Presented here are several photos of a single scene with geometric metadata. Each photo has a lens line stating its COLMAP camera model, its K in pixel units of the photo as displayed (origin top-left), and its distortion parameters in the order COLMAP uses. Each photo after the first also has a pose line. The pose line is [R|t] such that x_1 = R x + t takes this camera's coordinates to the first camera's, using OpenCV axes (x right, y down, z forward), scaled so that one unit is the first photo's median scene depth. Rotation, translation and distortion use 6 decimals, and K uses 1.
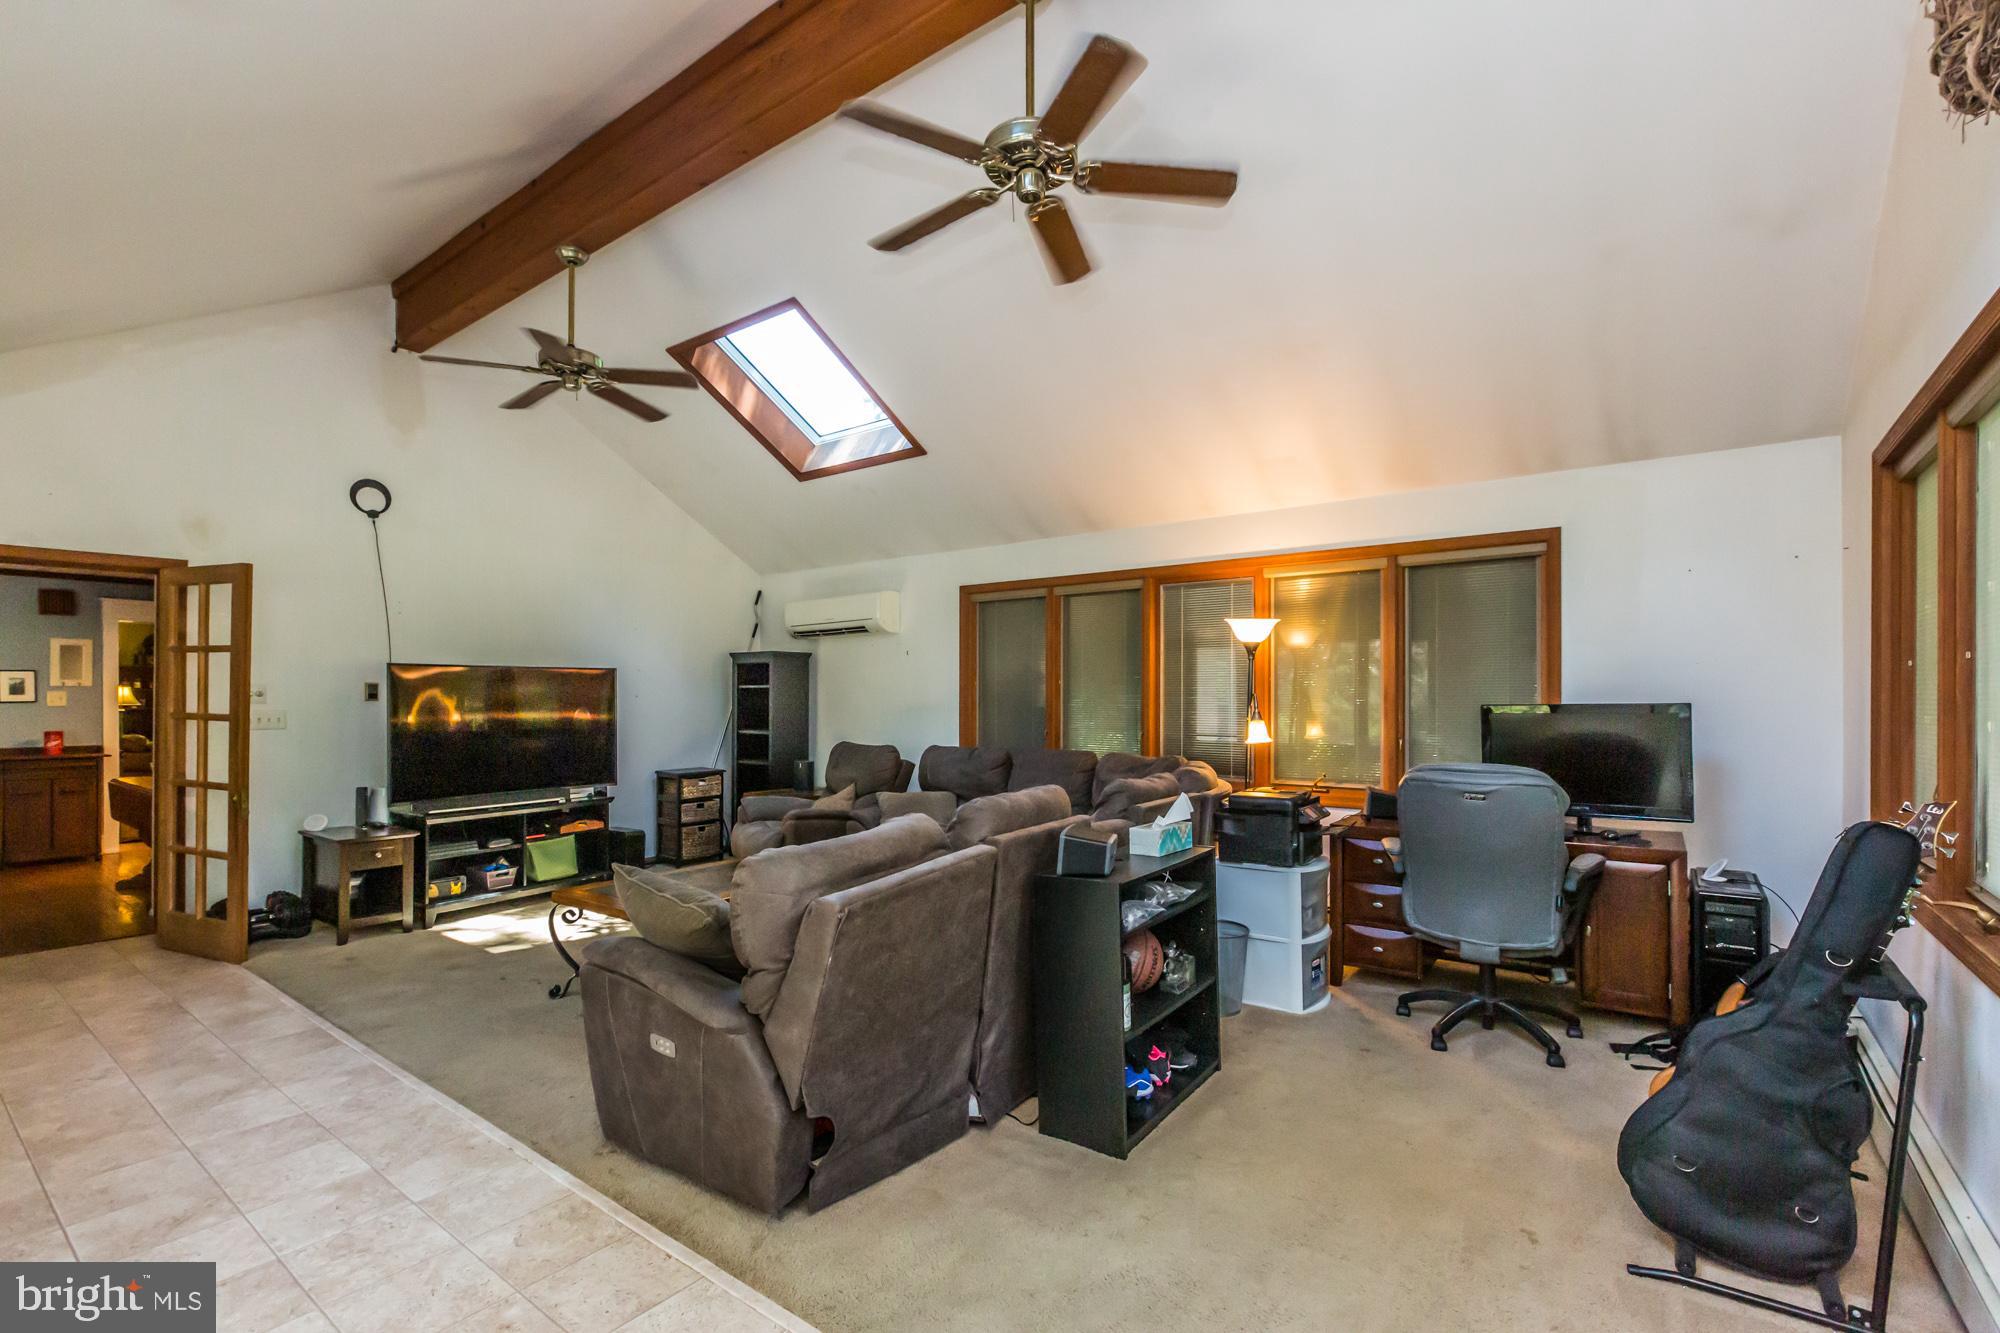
lens RADIAL K [[907.6, 0, 994.6], [0, 907.6, 697.7], [0, 0, 1]] dist [-0.000541, 0.000056]
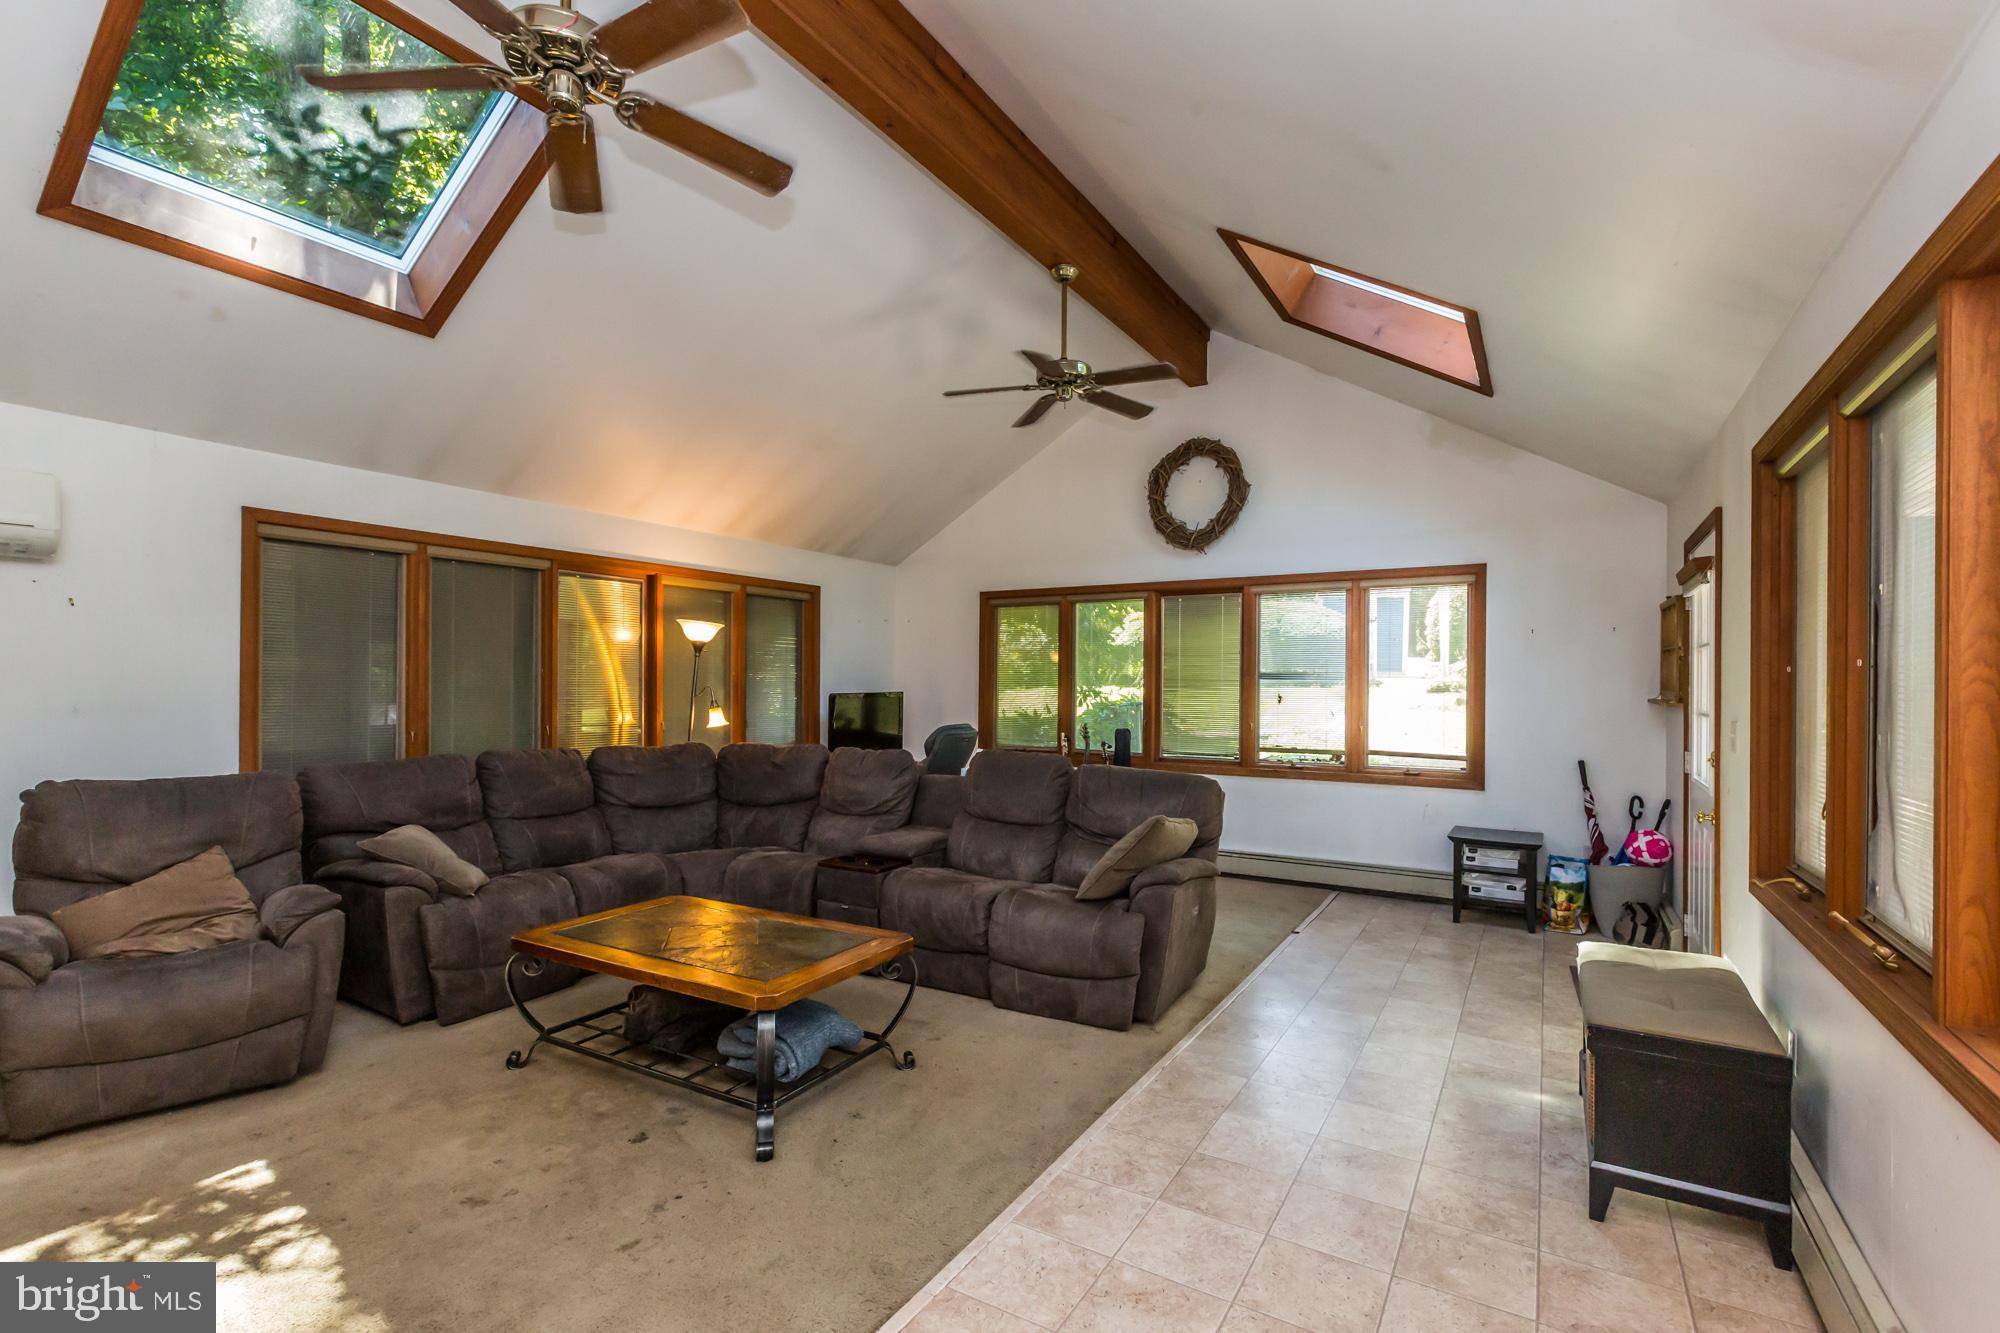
lens RADIAL K [[917.9, 0, 1006.7], [0, 917.9, 685.4], [0, 0, 1]] dist [-0.000715, -0.000263]
pose [[-0.120949, 0.000626, 0.992659, -0.906727], [-0.005328, 0.999985, -0.001279, -0.005069], [-0.992644, -0.005444, -0.120944, 0.715042]]
